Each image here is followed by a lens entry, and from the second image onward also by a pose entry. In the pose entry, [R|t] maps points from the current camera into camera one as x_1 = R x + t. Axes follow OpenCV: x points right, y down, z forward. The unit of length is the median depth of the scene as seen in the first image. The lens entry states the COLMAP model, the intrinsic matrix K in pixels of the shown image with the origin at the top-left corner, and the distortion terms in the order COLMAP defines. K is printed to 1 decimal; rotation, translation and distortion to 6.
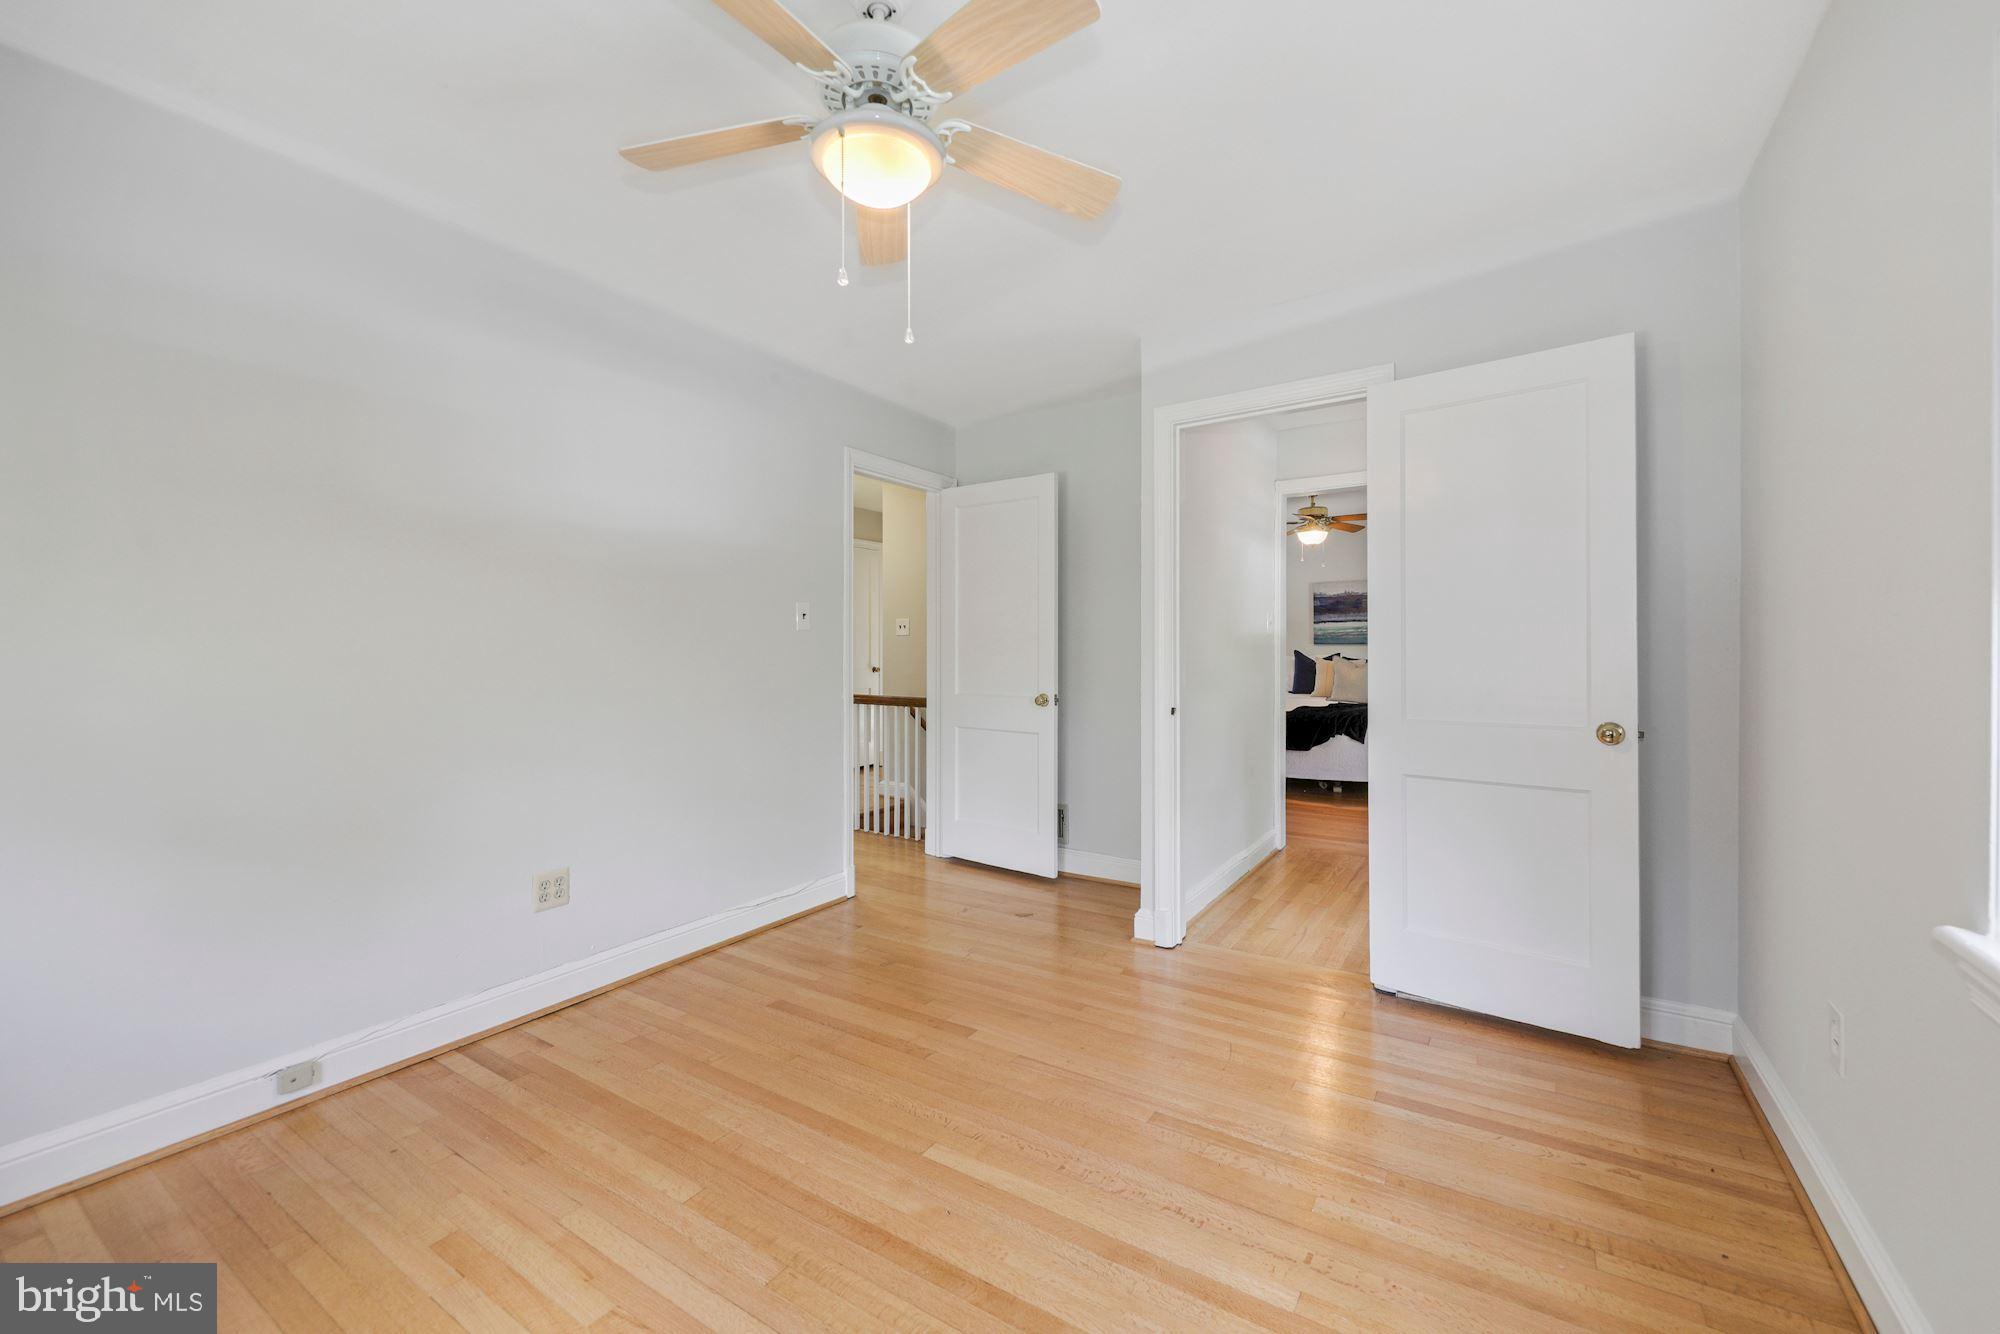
lens RADIAL K [[807.9, 0, 1005.1], [0, 807.9, 643.4], [0, 0, 1]] dist [-0.001661, -0.000165]
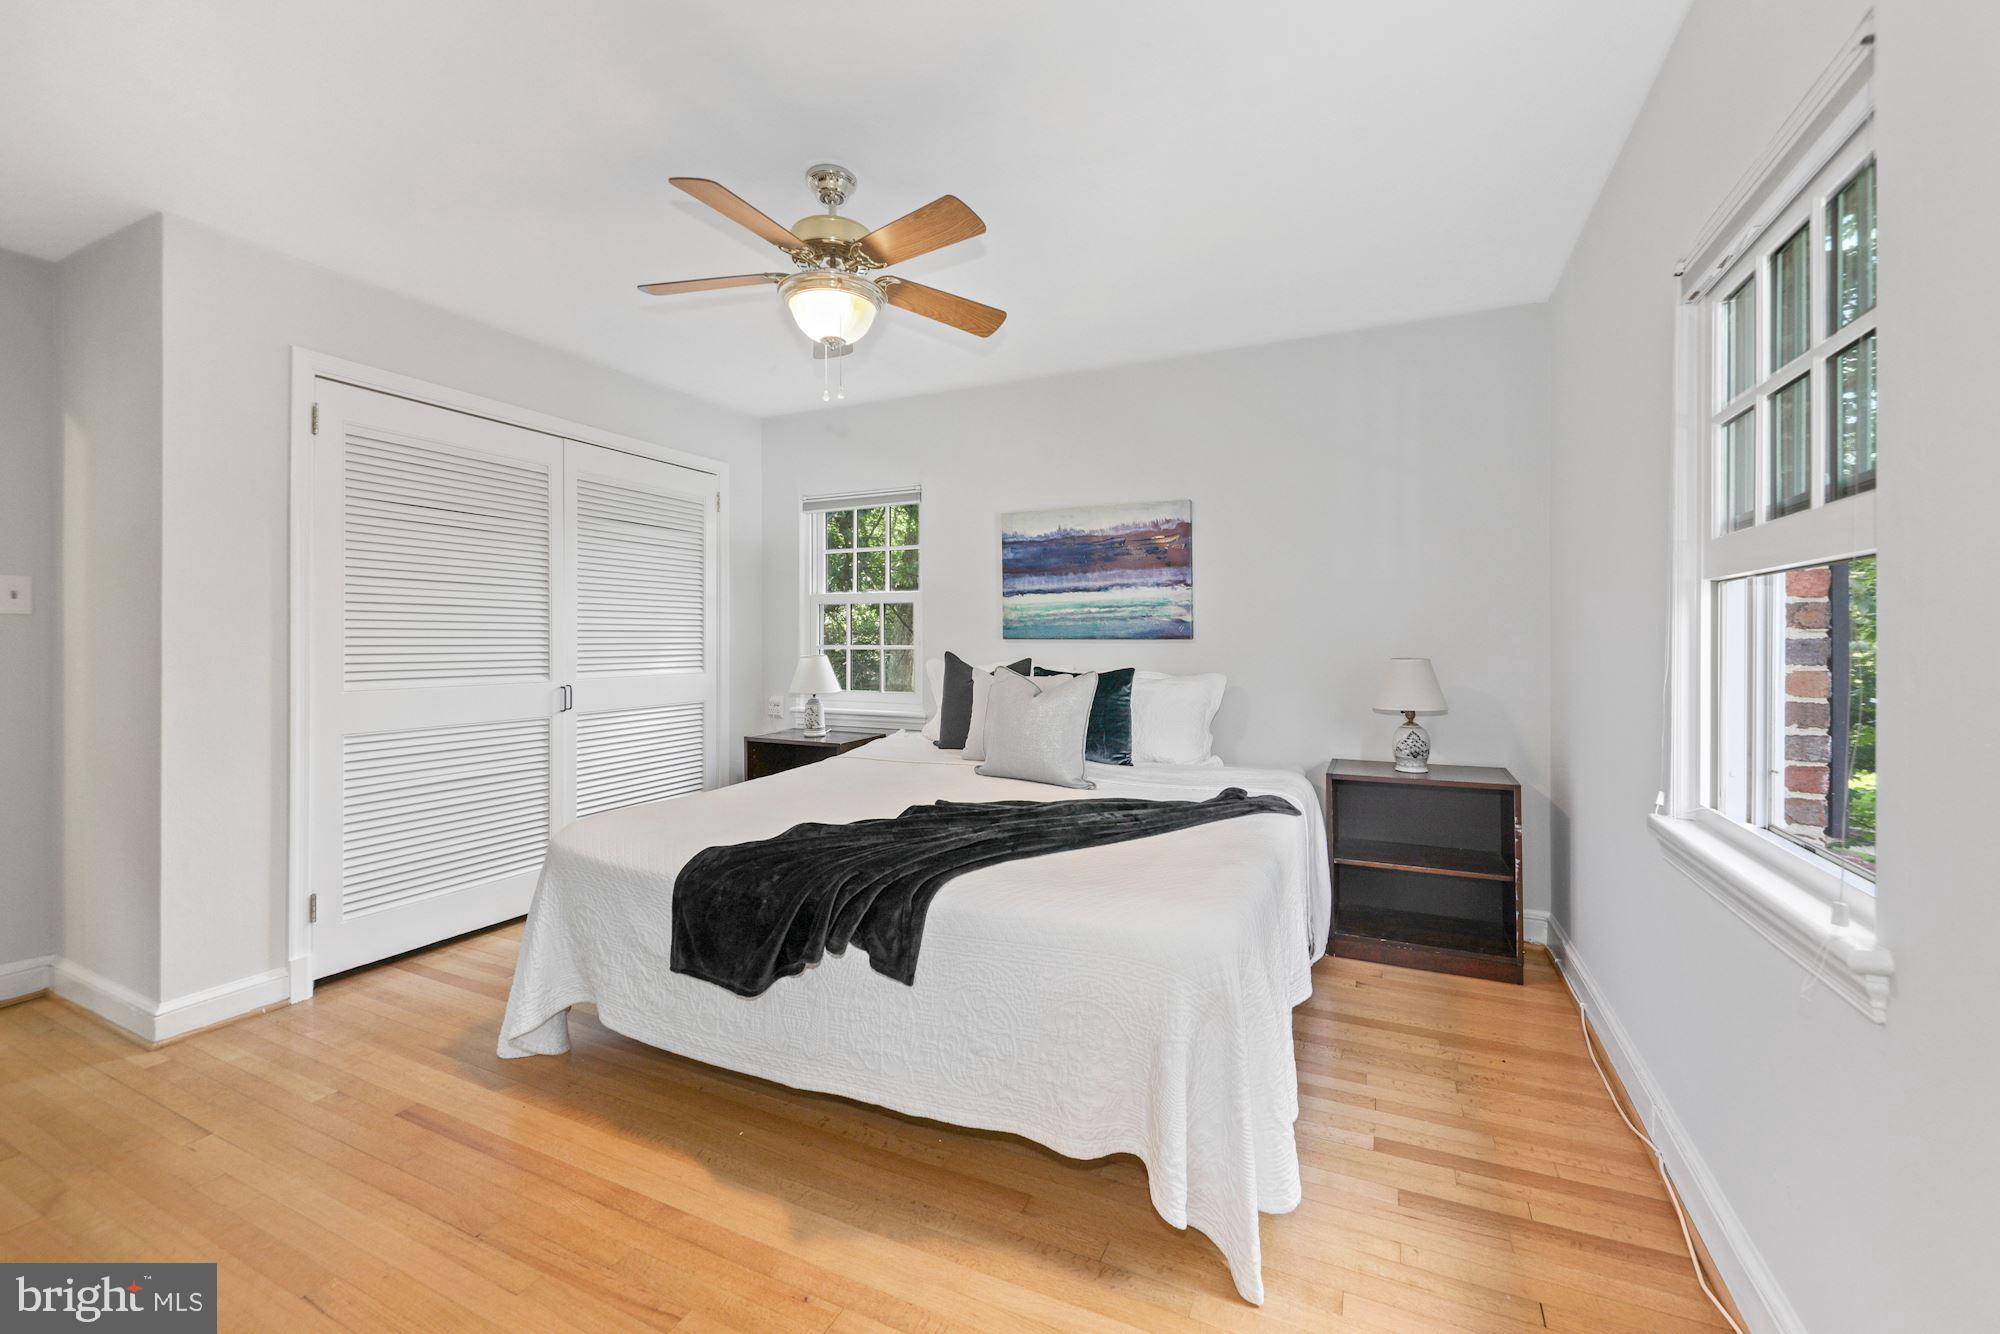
lens RADIAL K [[819.2, 0, 994.1], [0, 819.2, 635.0], [0, 0, 1]] dist [0.020611, -0.000002]
pose [[0.994069, 0.001713, 0.108738, 0.330281], [-0.001279, 0.999991, -0.004059, 0.000251], [-0.108744, 0.003896, 0.994062, 0.526025]]
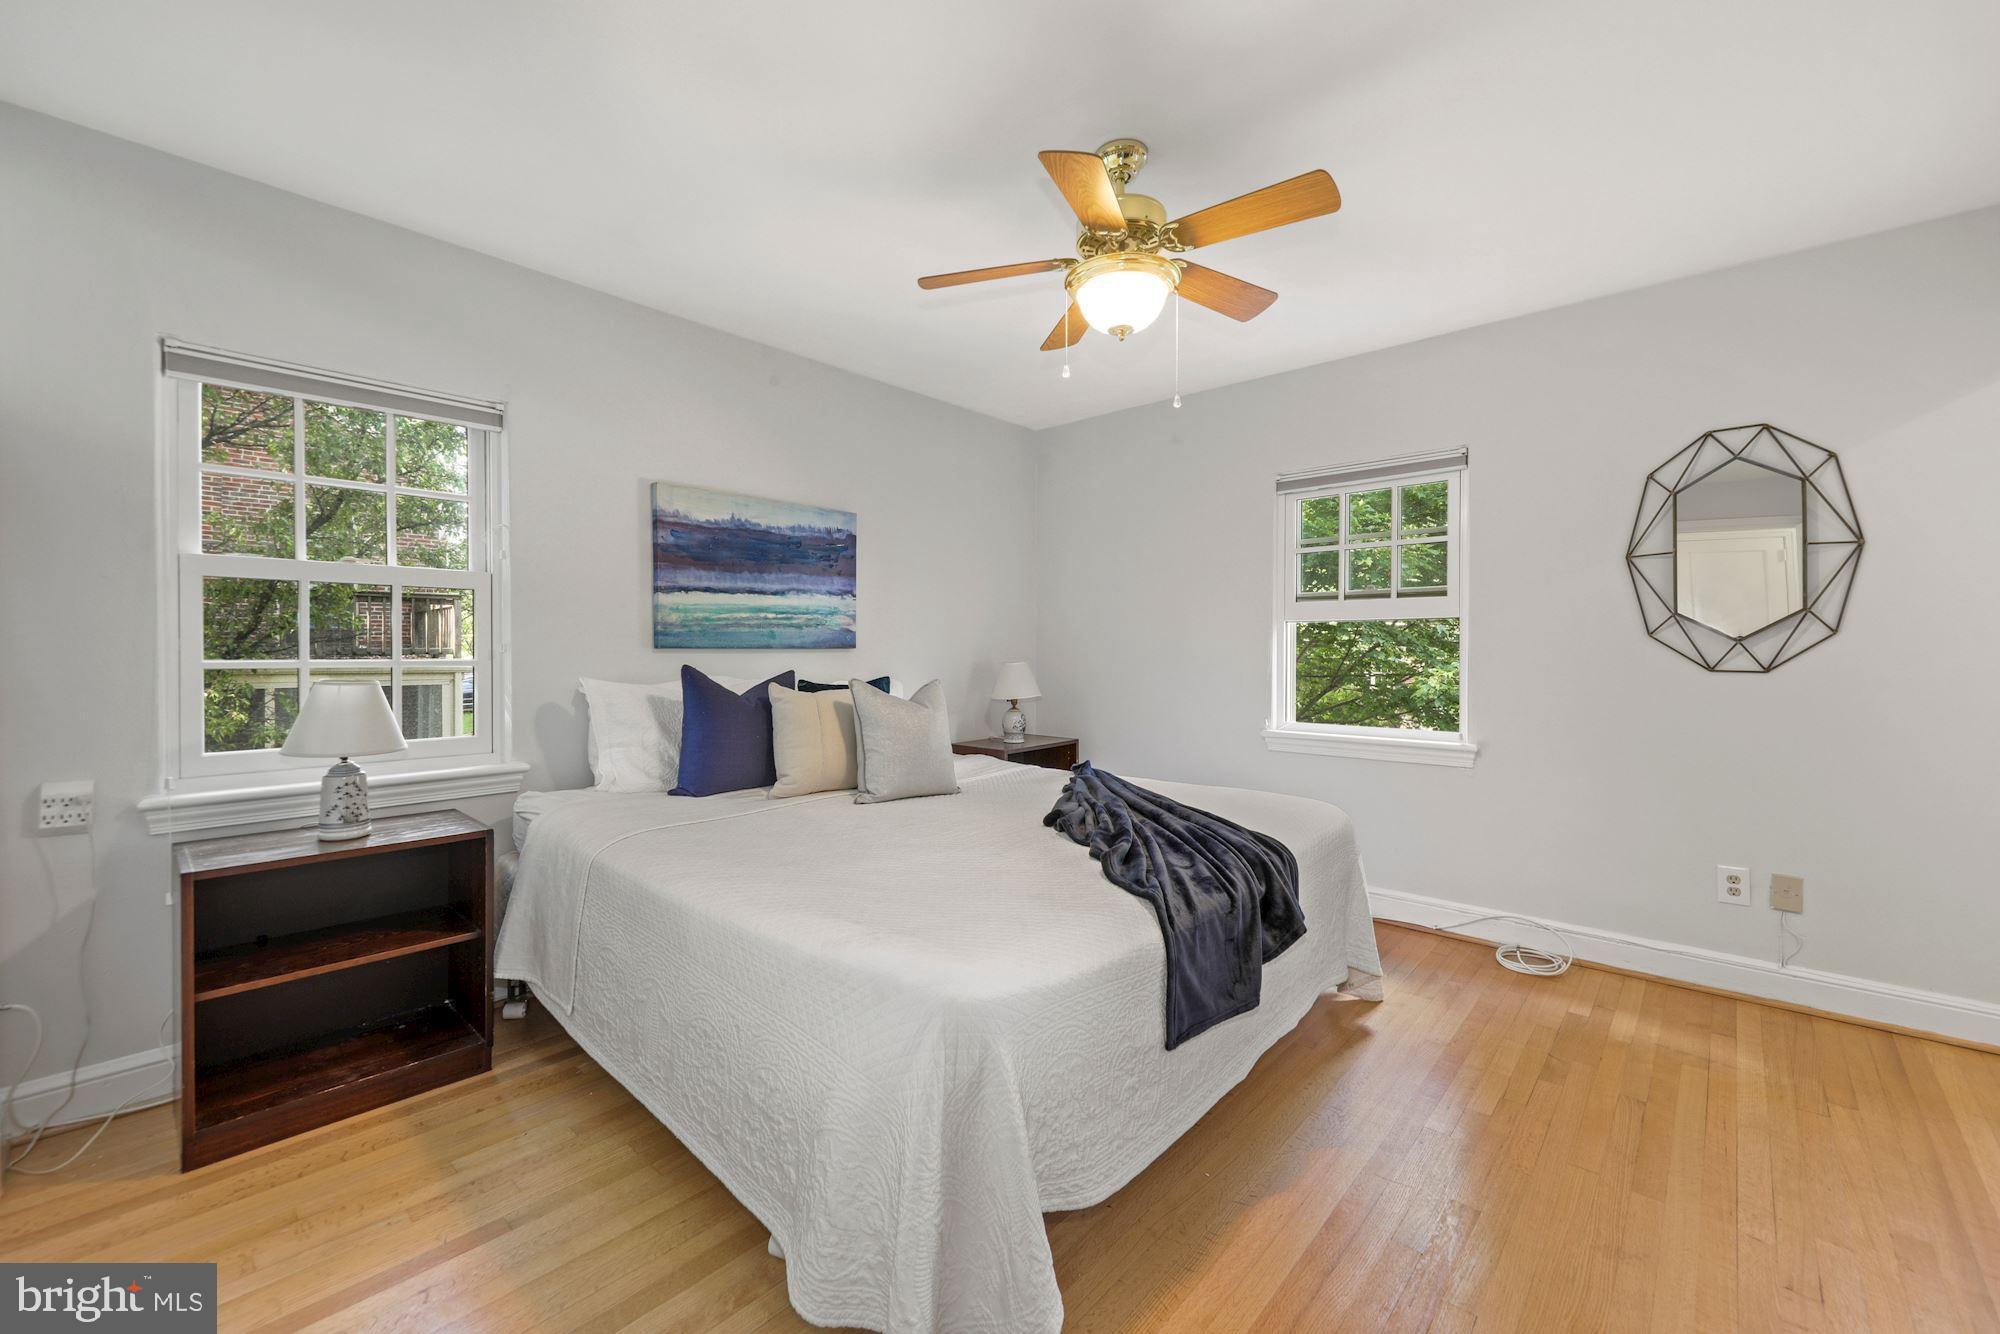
lens RADIAL K [[807.9, 0, 1005.1], [0, 807.9, 643.4], [0, 0, 1]] dist [-0.001661, -0.000165]
pose [[0.167189, 0.006877, 0.985901, 0.051029], [-0.001691, 0.999976, -0.006688, 0.000727], [-0.985923, -0.000549, 0.167197, 0.799424]]
